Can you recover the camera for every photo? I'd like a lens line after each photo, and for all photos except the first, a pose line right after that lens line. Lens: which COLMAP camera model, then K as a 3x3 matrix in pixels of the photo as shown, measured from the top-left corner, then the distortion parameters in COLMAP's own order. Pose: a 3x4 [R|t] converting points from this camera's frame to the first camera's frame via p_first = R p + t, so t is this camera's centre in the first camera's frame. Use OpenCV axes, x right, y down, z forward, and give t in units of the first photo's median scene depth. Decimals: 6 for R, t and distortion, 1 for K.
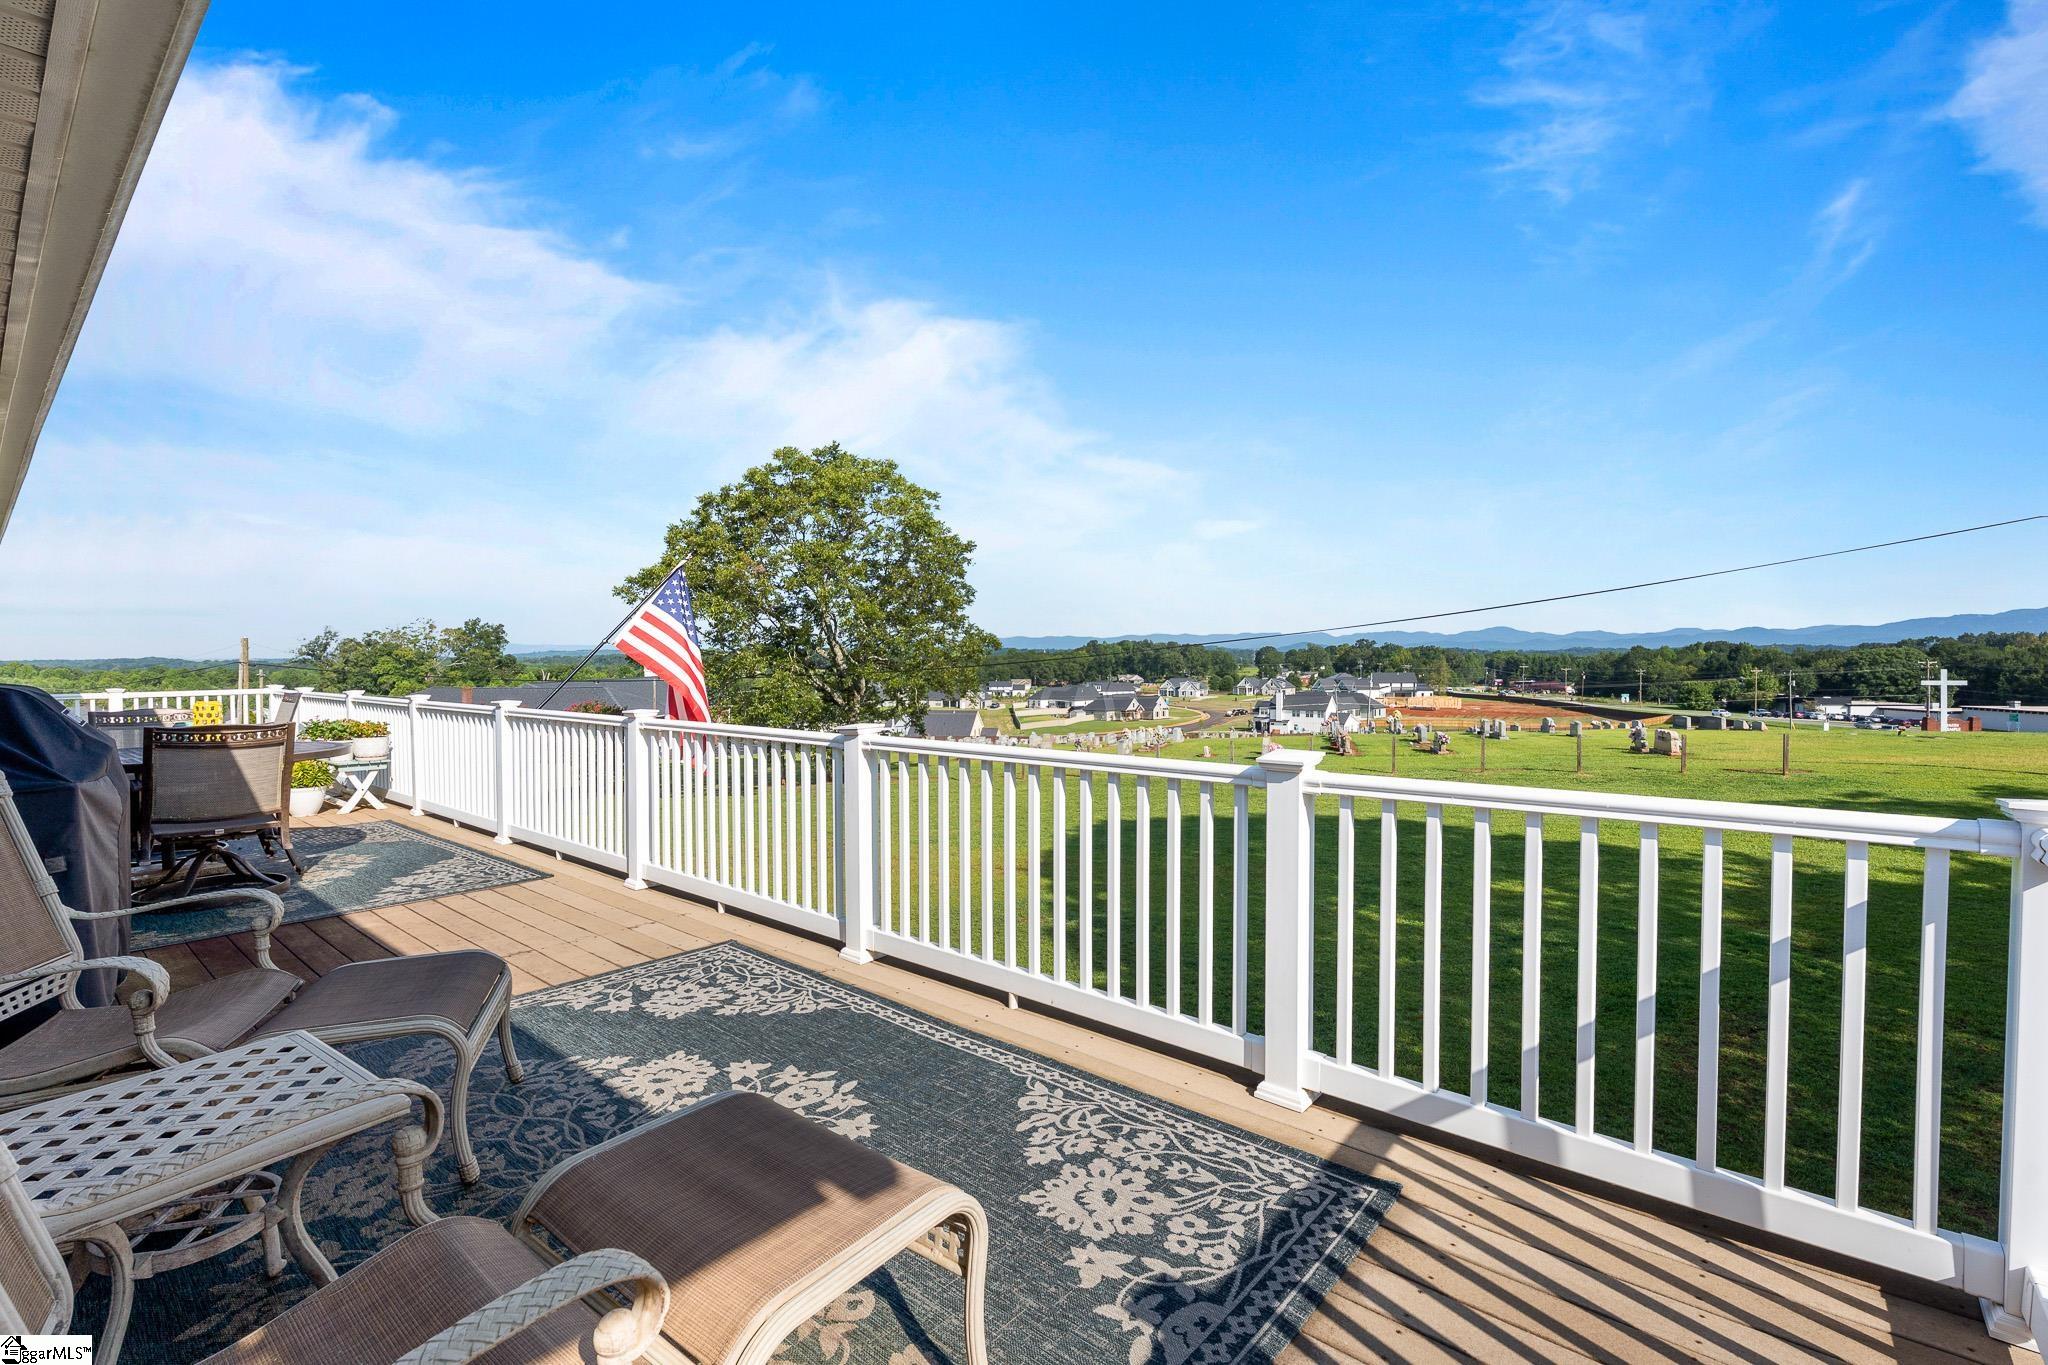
lens RADIAL K [[923.4, 0, 1024.6], [0, 923.4, 667.3], [0, 0, 1]] dist [-0.000900, 0.000265]
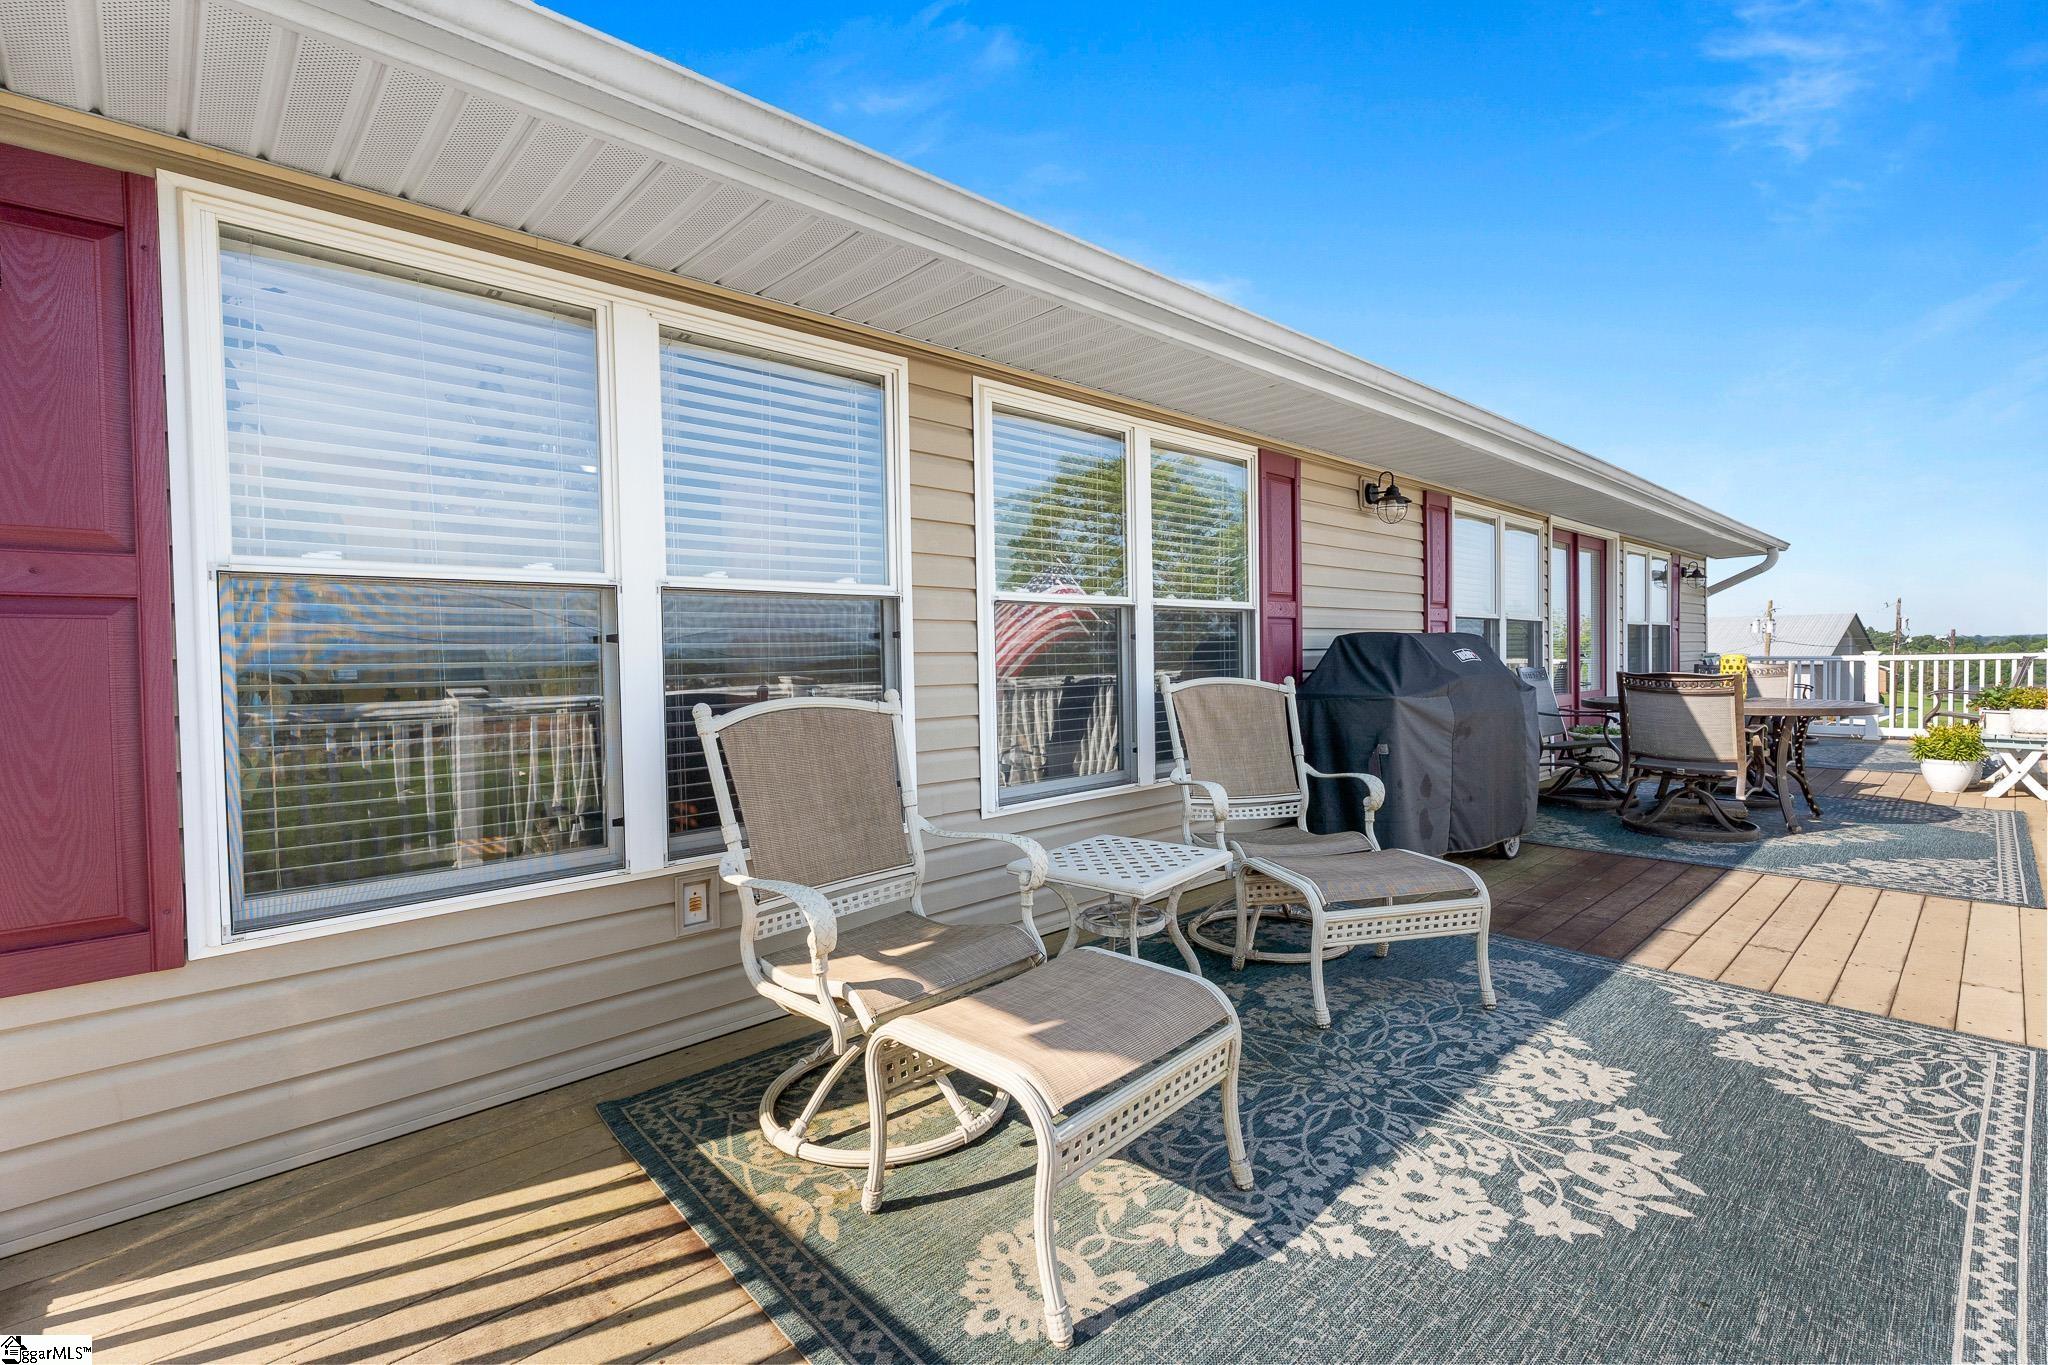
lens RADIAL K [[923.4, 0, 1034.5], [0, 923.4, 676.4], [0, 0, 1]] dist [-0.000900, 0.000265]
pose [[-0.124136, 0.029729, -0.991820, 0.410499], [0.007318, 0.999551, 0.029044, 0.038768], [0.992238, -0.003653, -0.124298, 0.504673]]
